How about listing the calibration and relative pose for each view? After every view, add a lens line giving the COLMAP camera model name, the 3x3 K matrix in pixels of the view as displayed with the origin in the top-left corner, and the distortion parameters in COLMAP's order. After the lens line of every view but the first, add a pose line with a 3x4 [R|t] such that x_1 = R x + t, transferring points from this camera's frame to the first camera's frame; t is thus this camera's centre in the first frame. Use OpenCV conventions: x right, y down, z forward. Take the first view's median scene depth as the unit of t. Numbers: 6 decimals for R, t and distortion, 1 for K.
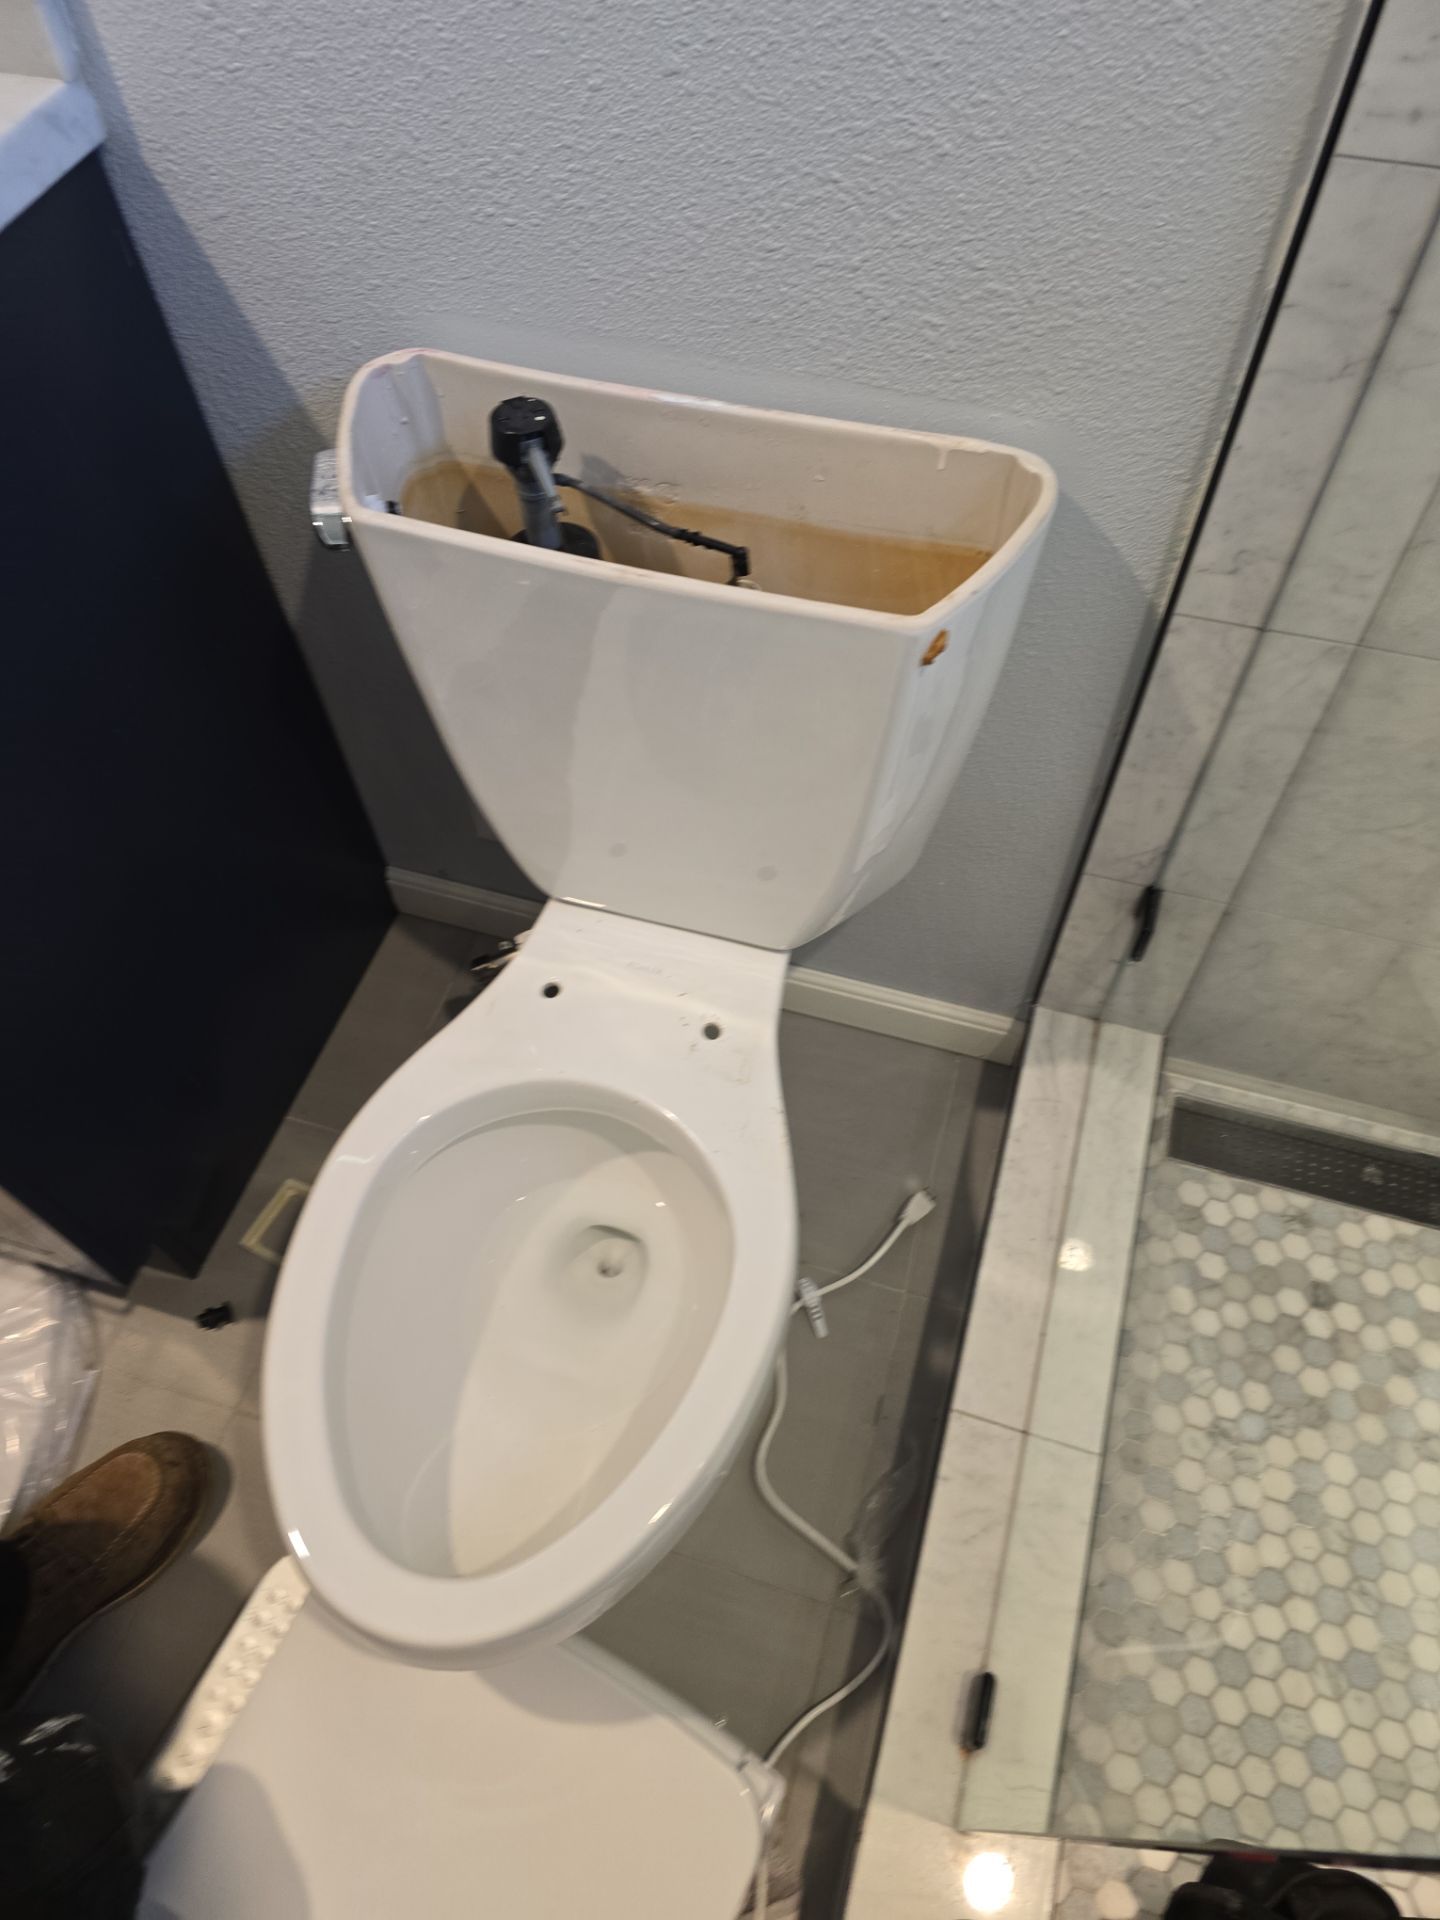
lens RADIAL K [[1290.9, 0, 720.0], [0, 1290.9, 960.0], [0, 0, 1]] dist [0.043823, -0.043814]
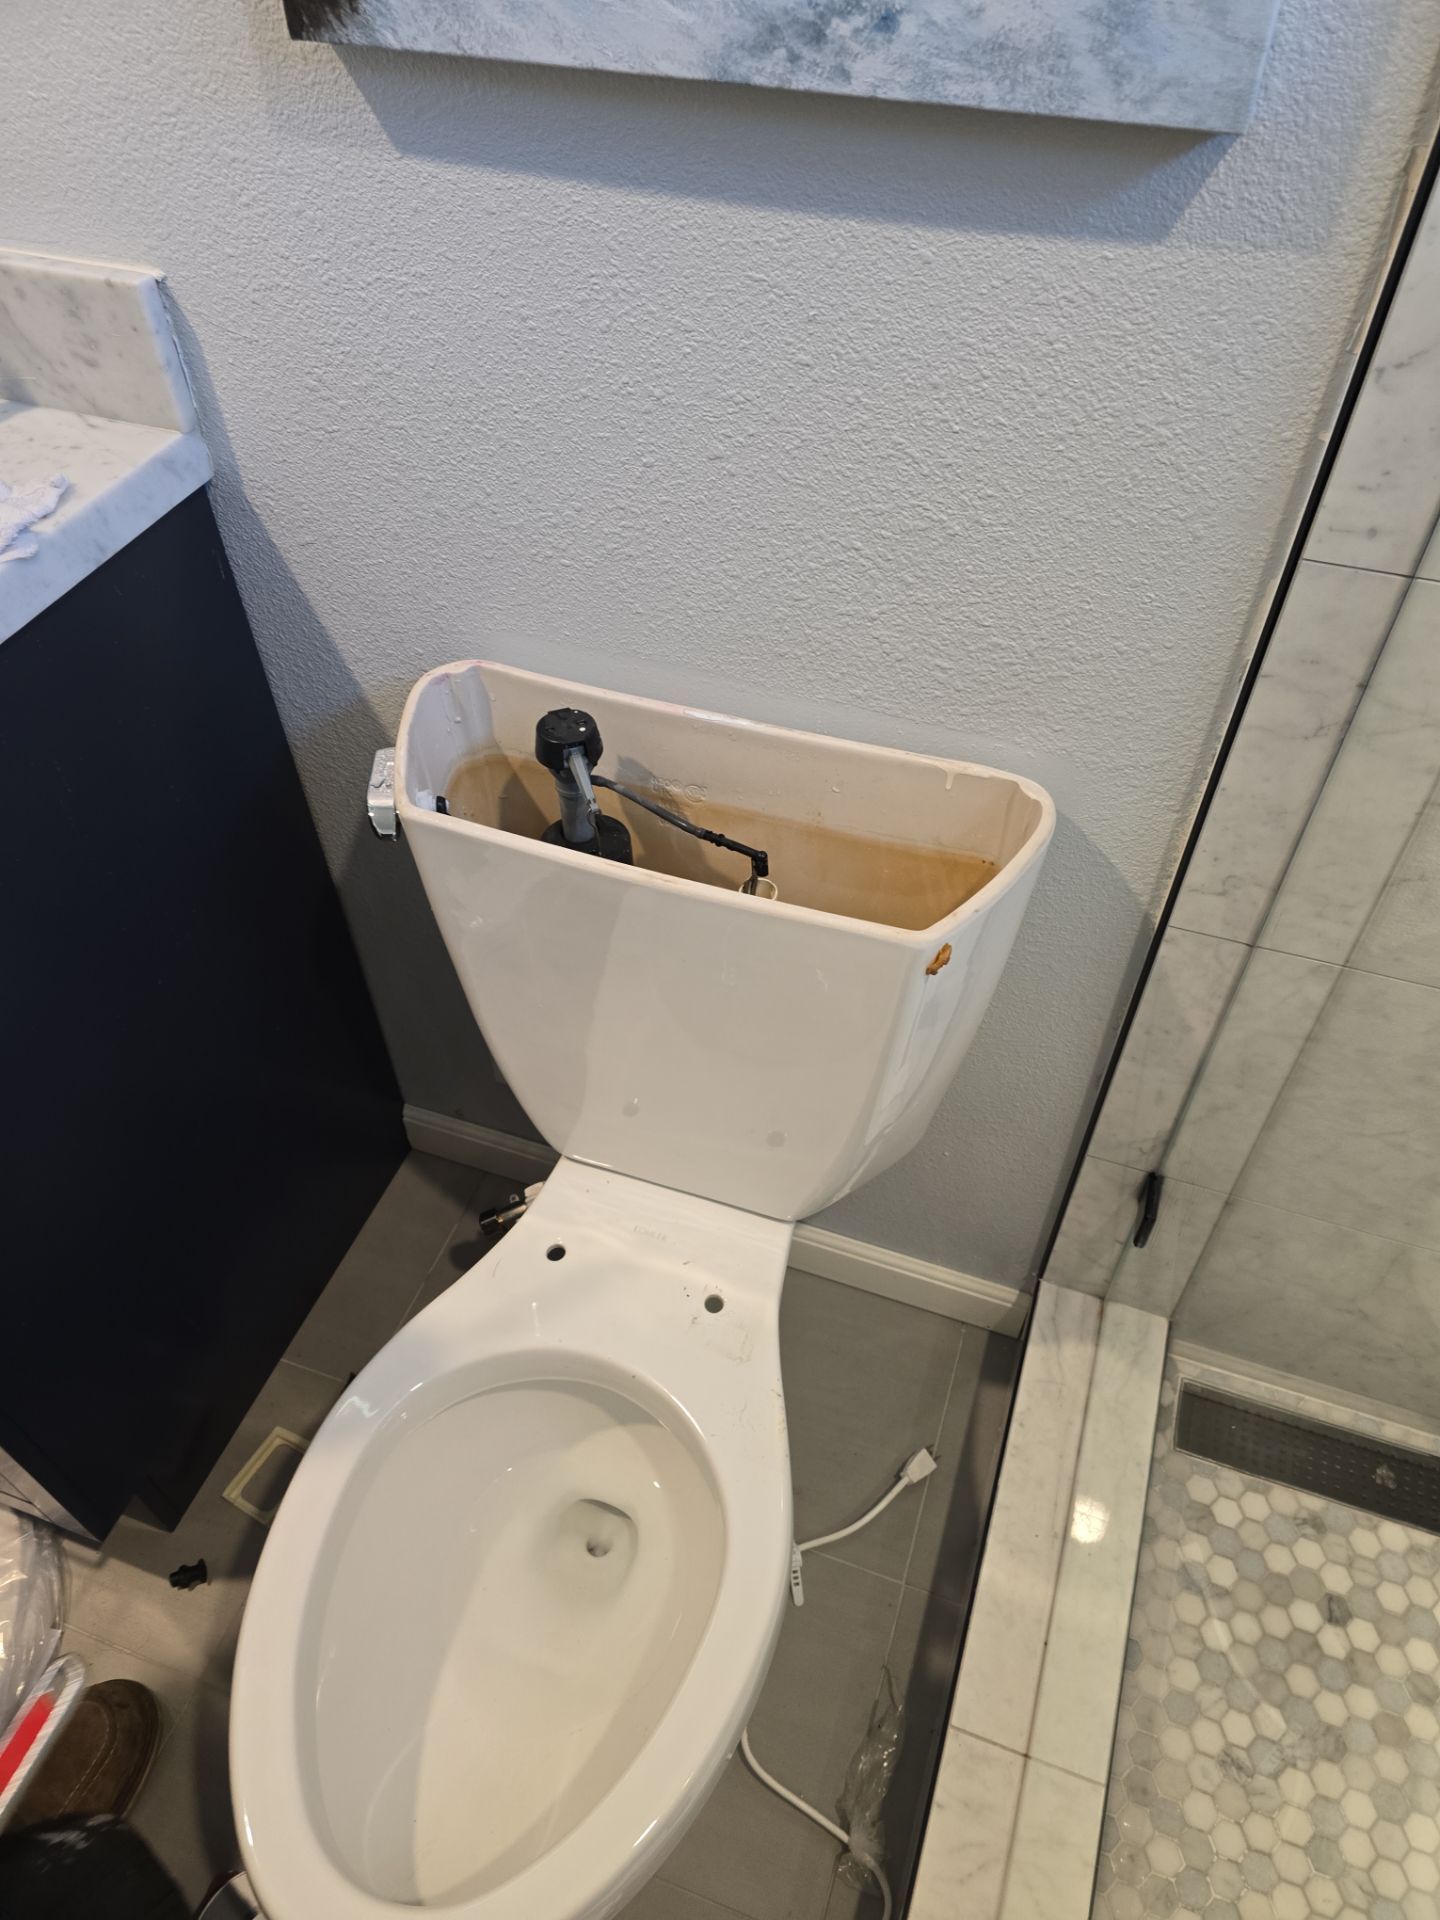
lens RADIAL K [[1290.9, 0, 720.0], [0, 1290.9, 960.0], [0, 0, 1]] dist [0.043823, -0.043814]
pose [[0.998995, 0.042709, -0.013563, 0.000372], [-0.044339, 0.985927, -0.161192, -0.050272], [0.006488, 0.161631, 0.986830, -0.037945]]
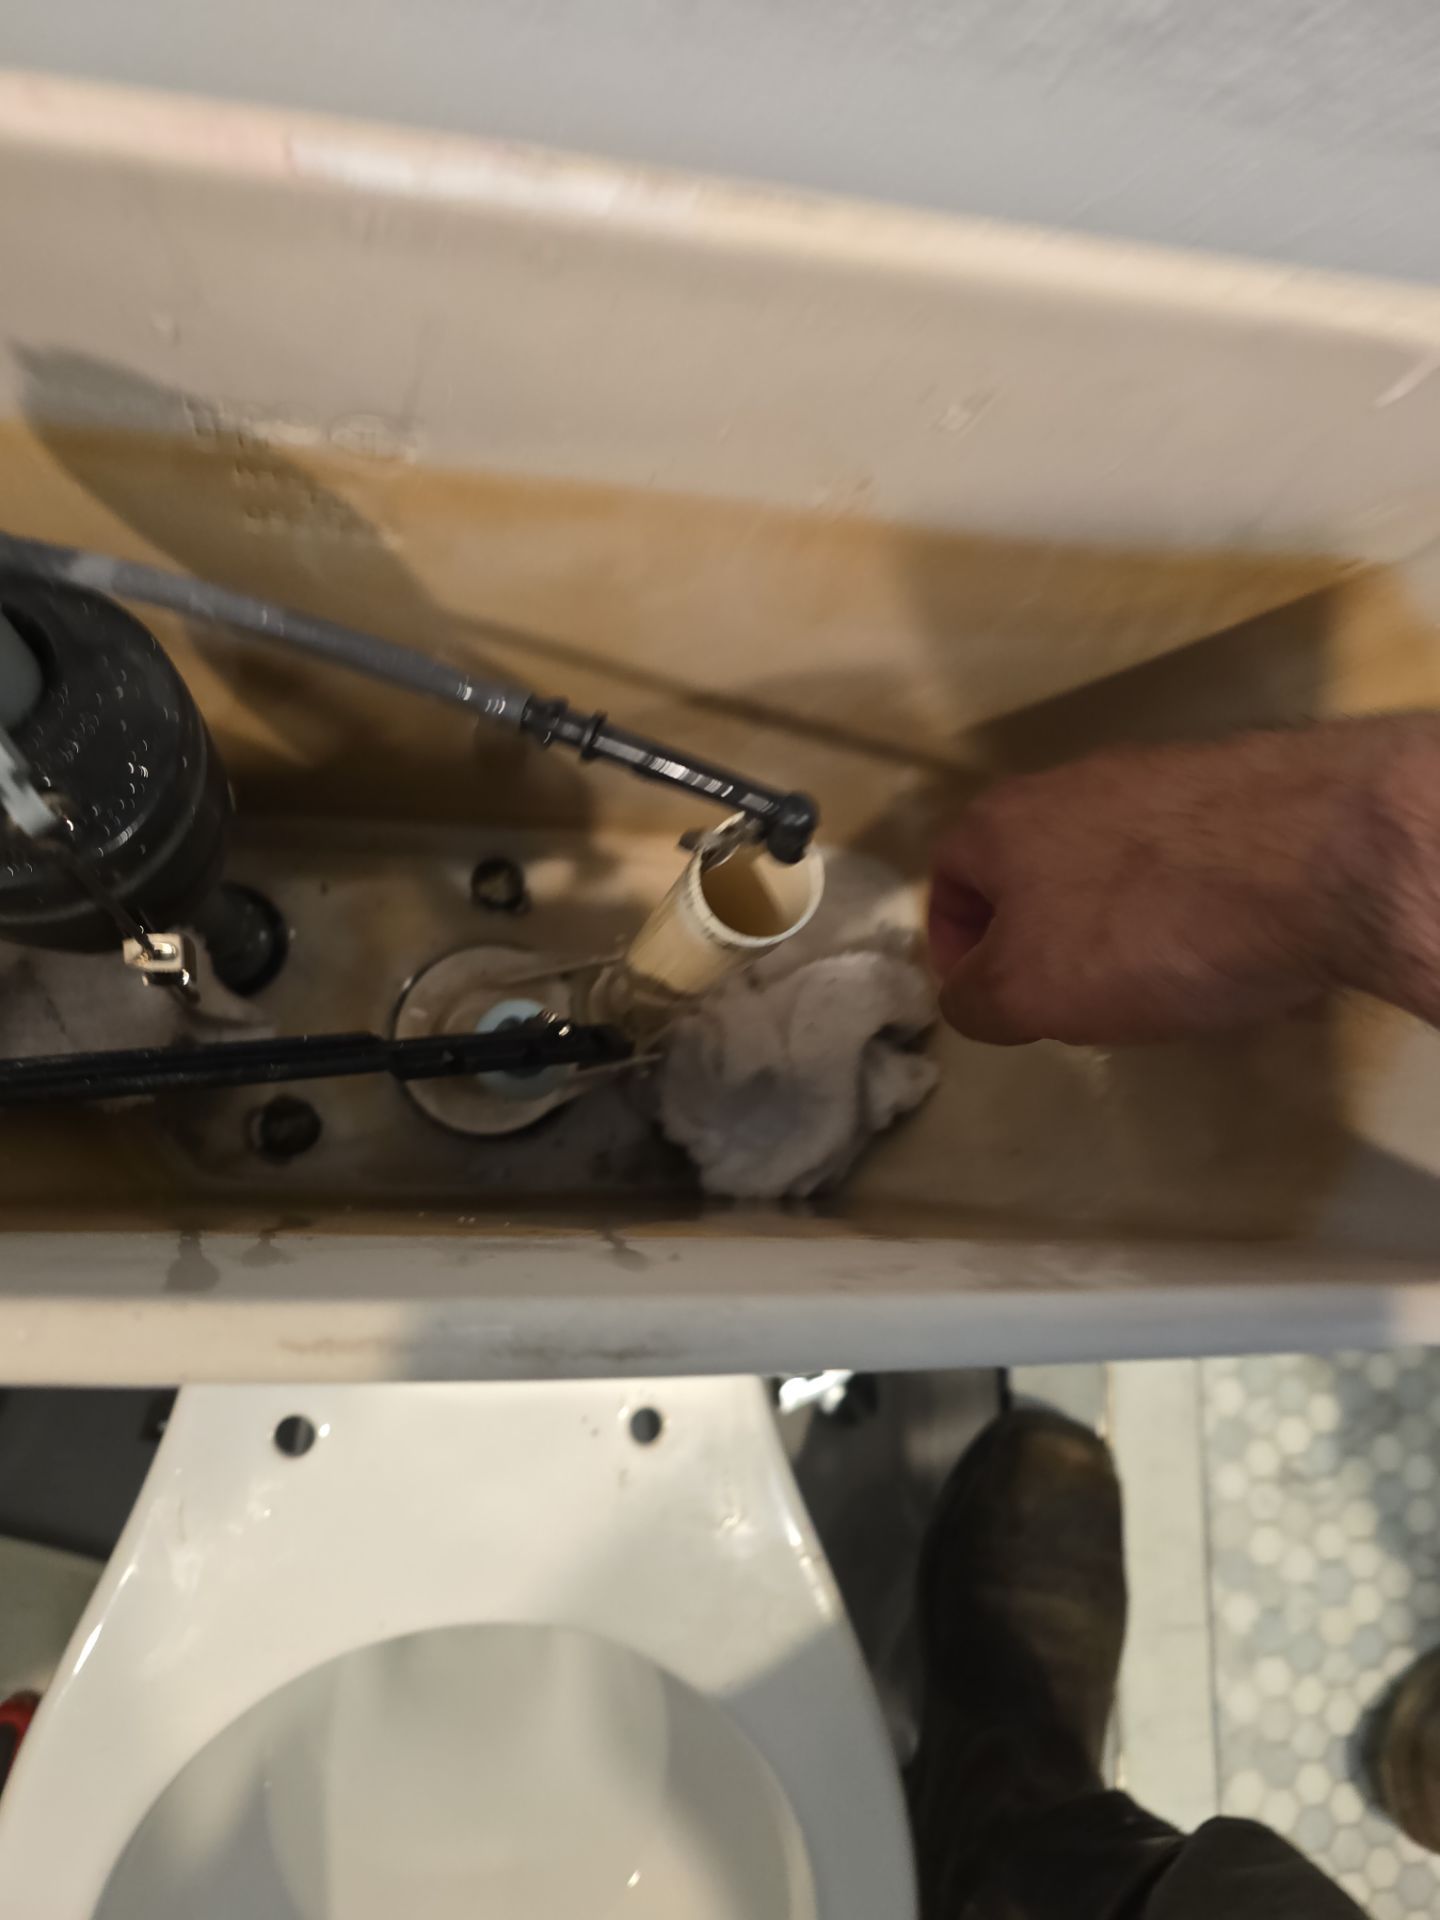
lens RADIAL K [[1290.9, 0, 720.0], [0, 1290.9, 960.0], [0, 0, 1]] dist [0.043823, -0.043814]
pose [[0.931940, -0.258342, 0.254455, -0.068998], [0.115056, 0.876137, 0.468131, -0.380660], [-0.343875, -0.406993, 0.846231, 0.686098]]
